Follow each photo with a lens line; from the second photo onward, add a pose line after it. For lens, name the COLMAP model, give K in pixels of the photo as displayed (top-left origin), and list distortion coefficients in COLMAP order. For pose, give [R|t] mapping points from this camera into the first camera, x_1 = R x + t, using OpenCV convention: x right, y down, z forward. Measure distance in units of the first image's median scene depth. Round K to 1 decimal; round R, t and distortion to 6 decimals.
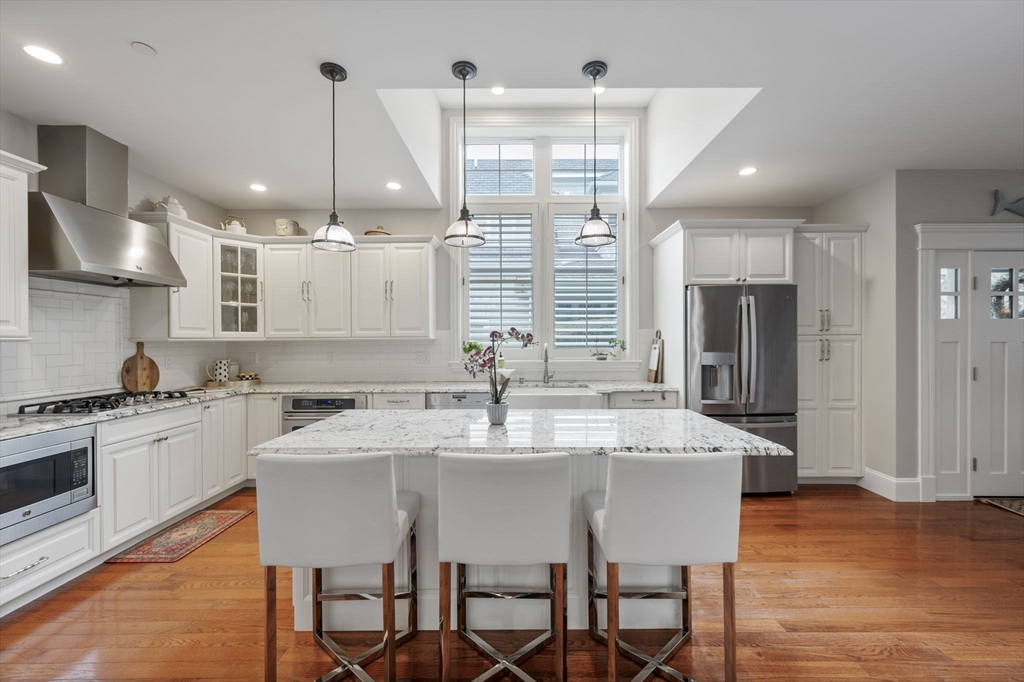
lens RADIAL K [[408.5, 0, 511.3], [0, 408.5, 343.2], [0, 0, 1]] dist [0.001140, 0.000166]
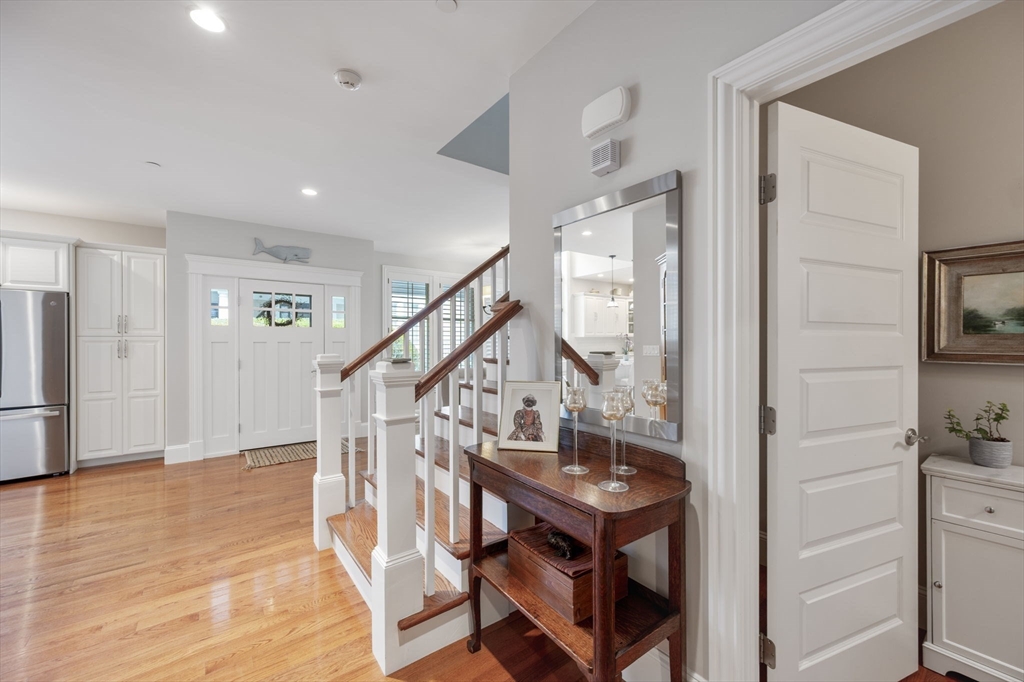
lens RADIAL K [[408.5, 0, 512.5], [0, 408.5, 346.0], [0, 0, 1]] dist [0.001140, 0.000166]
pose [[0.800985, -0.003481, 0.598675, 0.911627], [0.002871, 0.999994, 0.001974, 0.008496], [-0.598678, 0.000138, 0.800990, -0.617024]]
